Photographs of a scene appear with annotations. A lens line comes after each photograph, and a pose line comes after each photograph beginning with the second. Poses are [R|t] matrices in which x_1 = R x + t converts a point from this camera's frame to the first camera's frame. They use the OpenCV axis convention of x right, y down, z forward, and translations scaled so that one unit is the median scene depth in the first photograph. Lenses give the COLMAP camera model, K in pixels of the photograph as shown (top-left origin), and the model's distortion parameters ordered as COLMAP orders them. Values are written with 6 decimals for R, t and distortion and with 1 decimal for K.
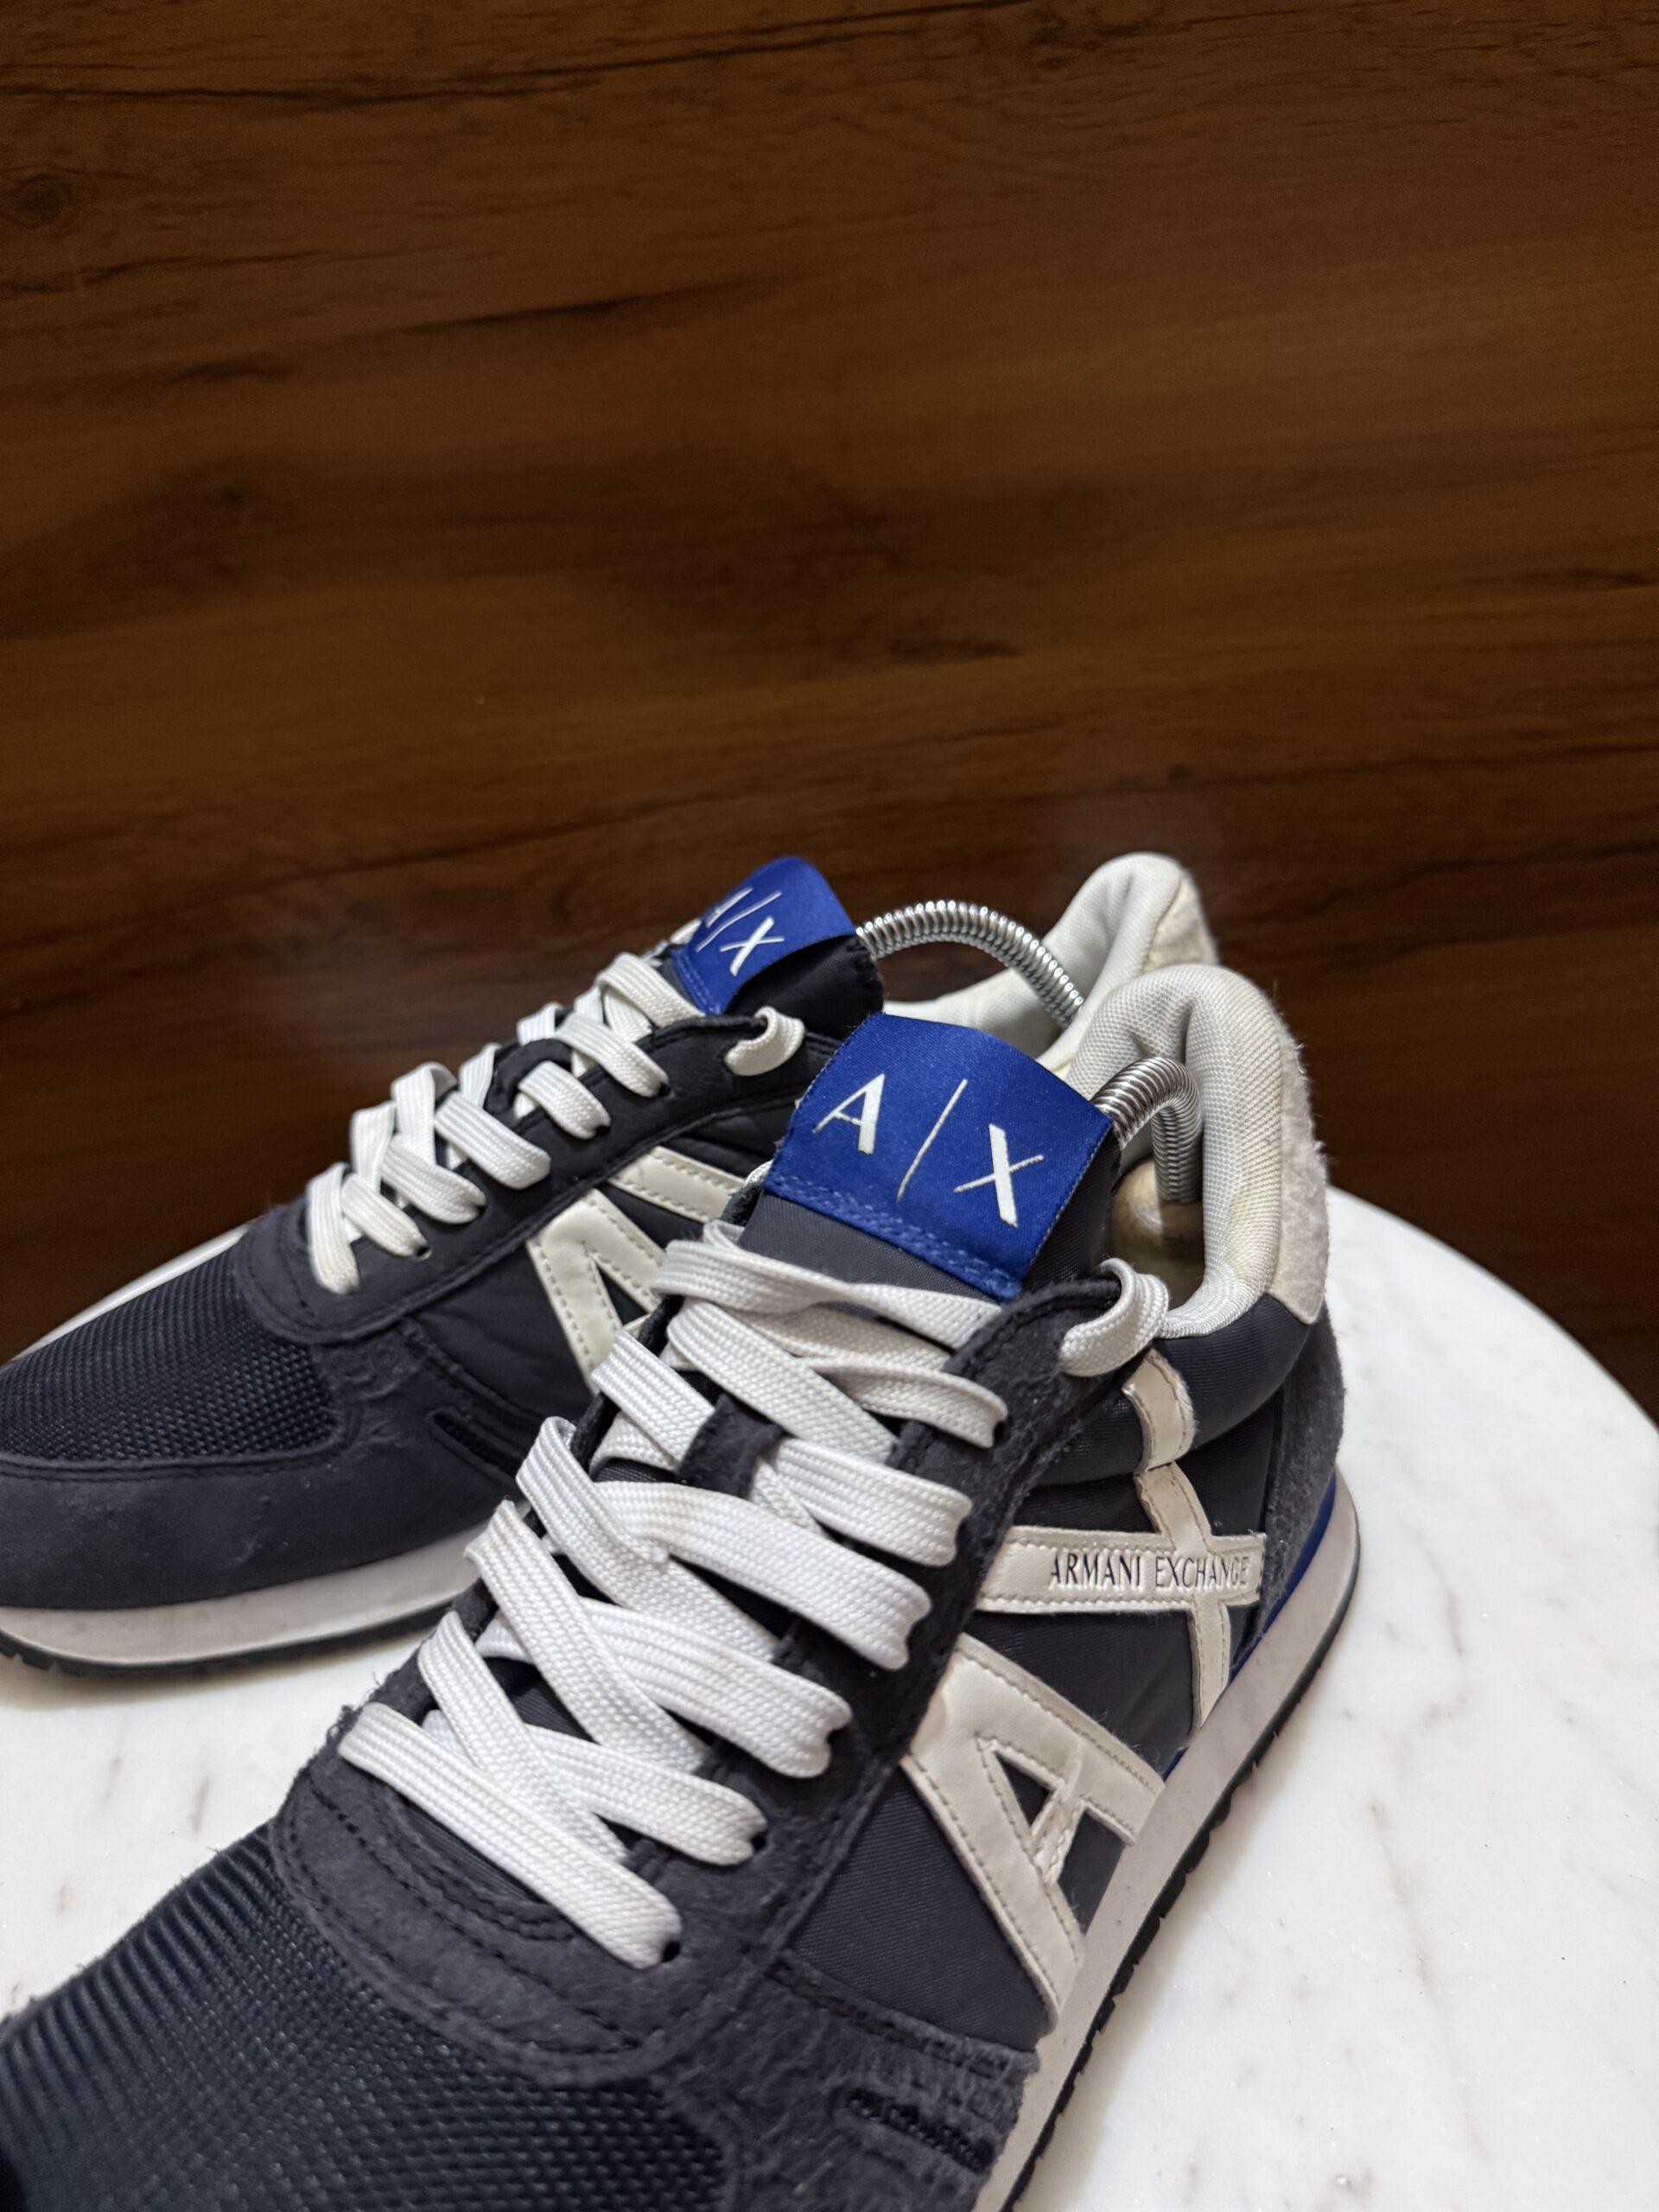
lens RADIAL K [[1647.1, 0, 828.7], [0, 1647.1, 1114.5], [0, 0, 1]] dist [-0.021693, 0.009943]
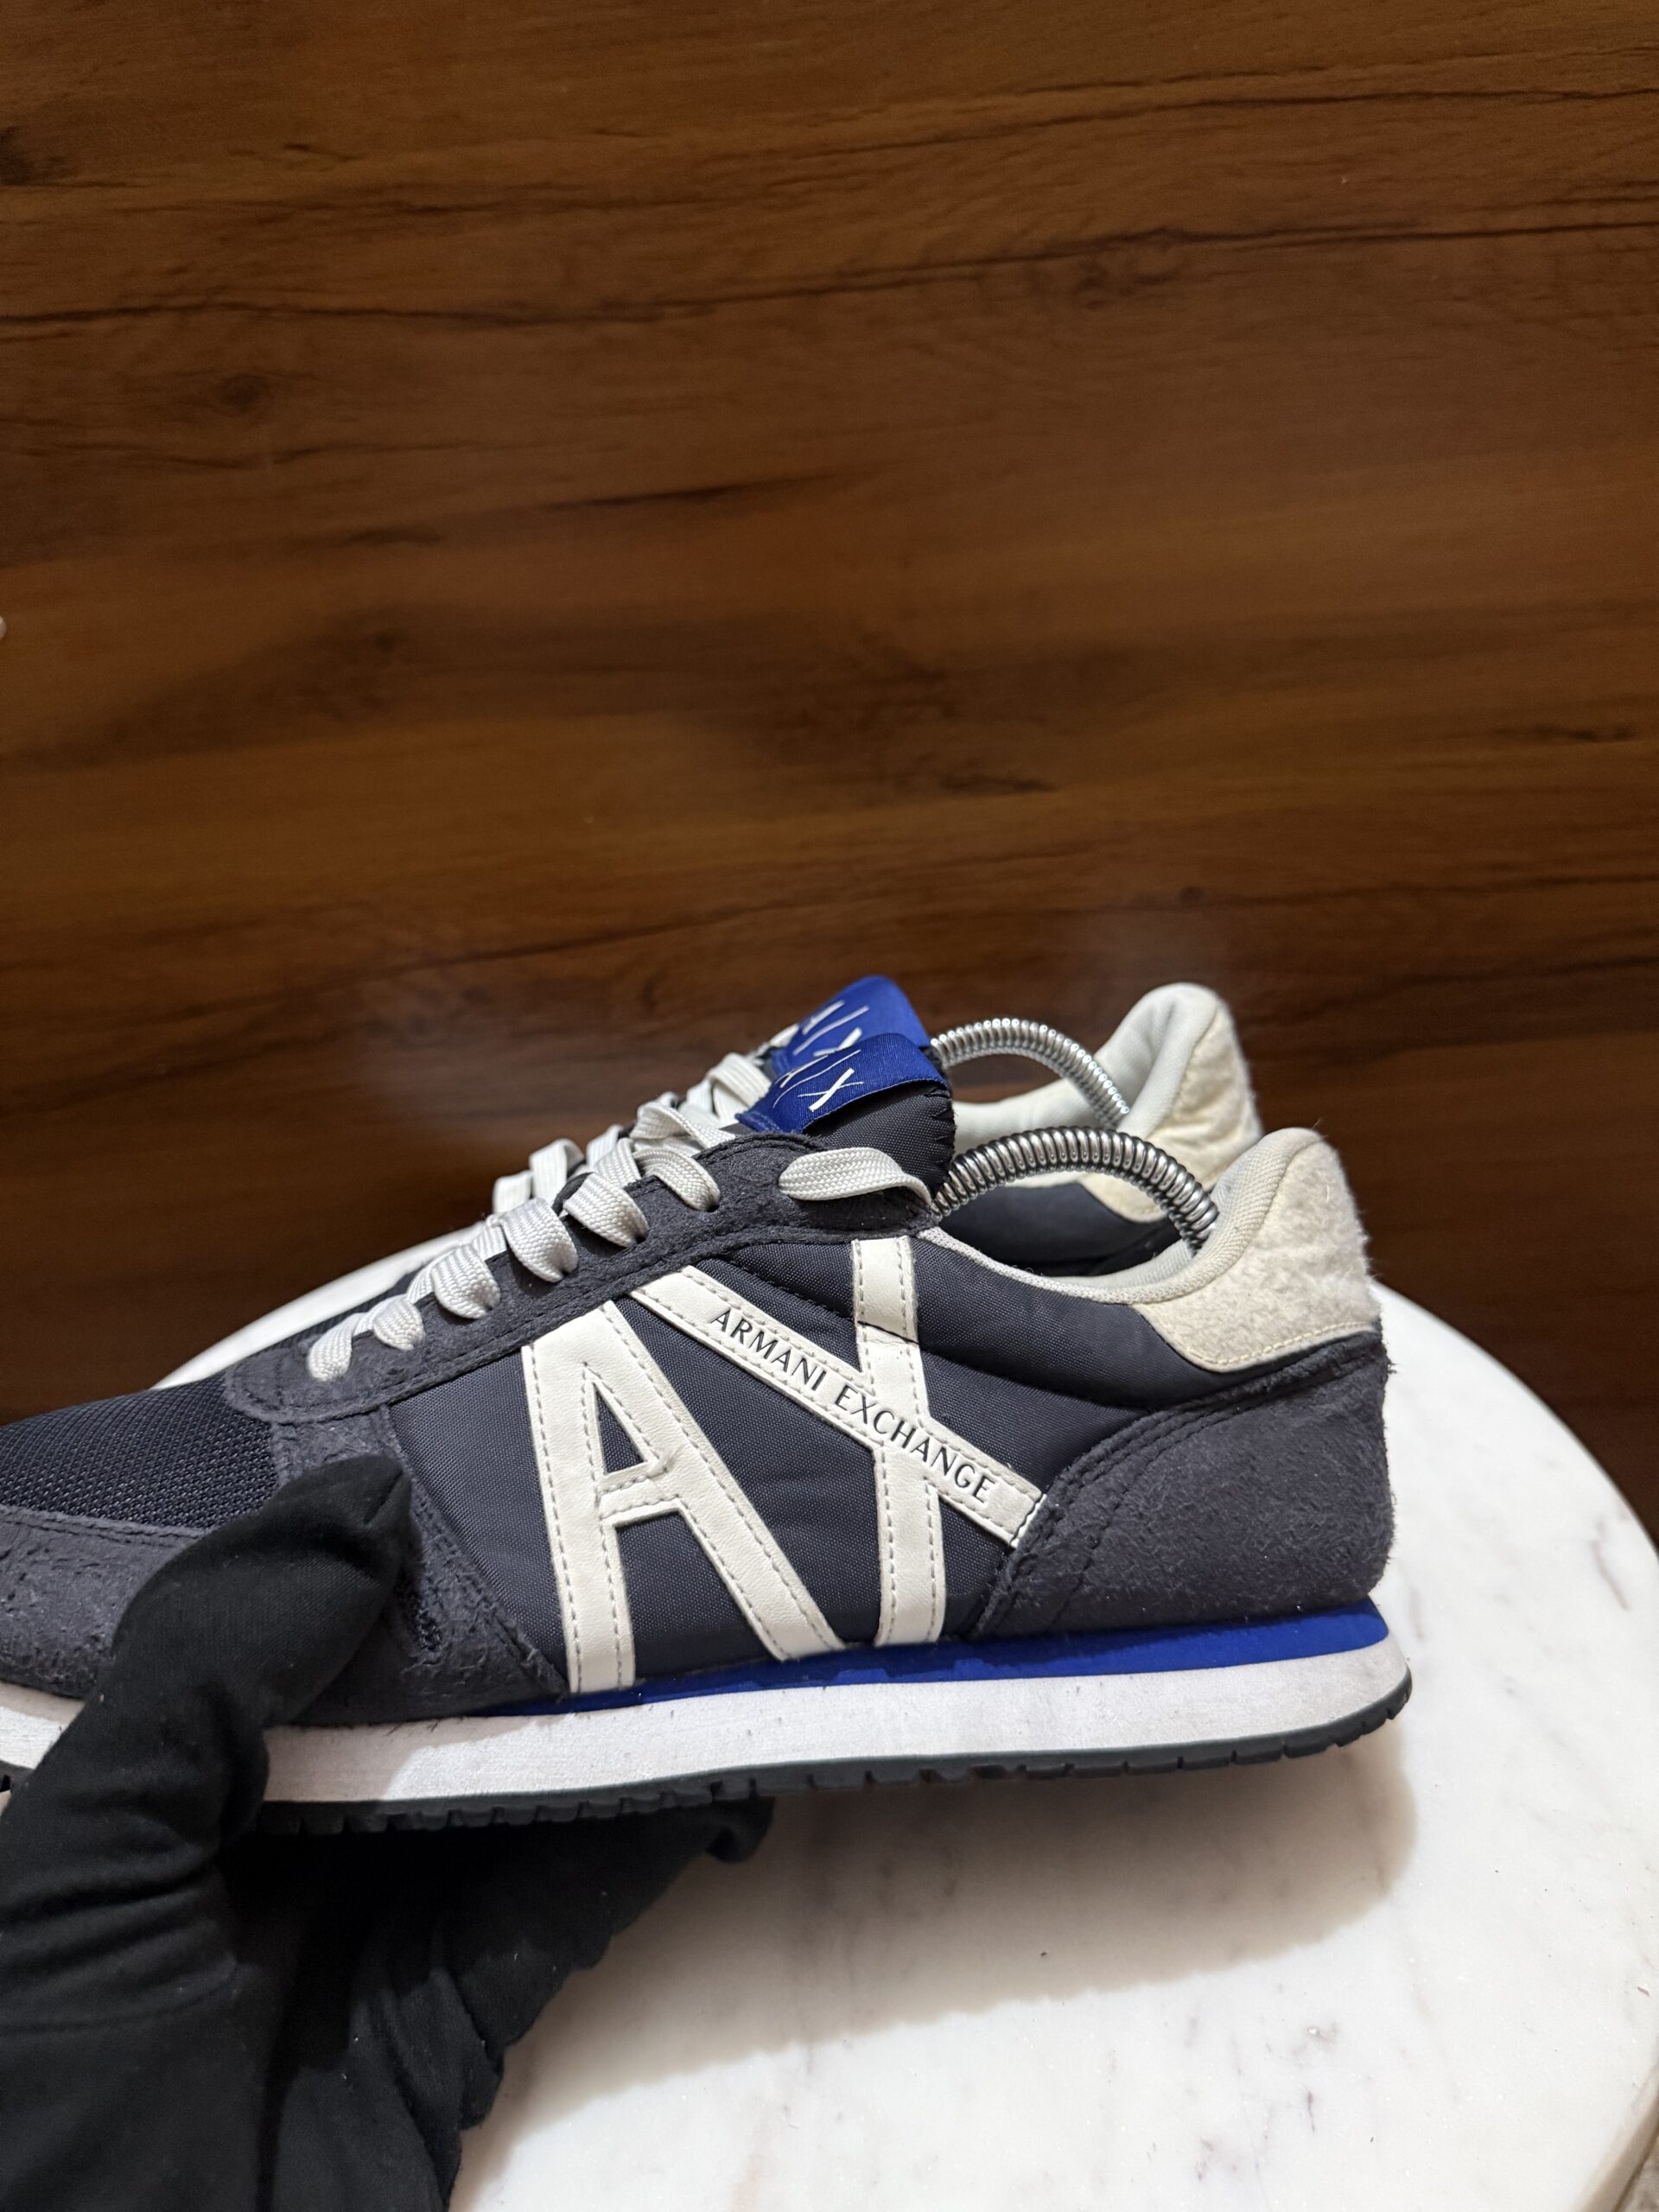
lens RADIAL K [[1631.1, 0, 831.9], [0, 1631.1, 1116.0], [0, 0, 1]] dist [0.003331, -0.015456]
pose [[0.999698, 0.024408, -0.002922, -0.036292], [-0.024530, 0.998223, -0.054312, 0.018236], [0.001592, 0.054368, 0.998520, -0.154069]]
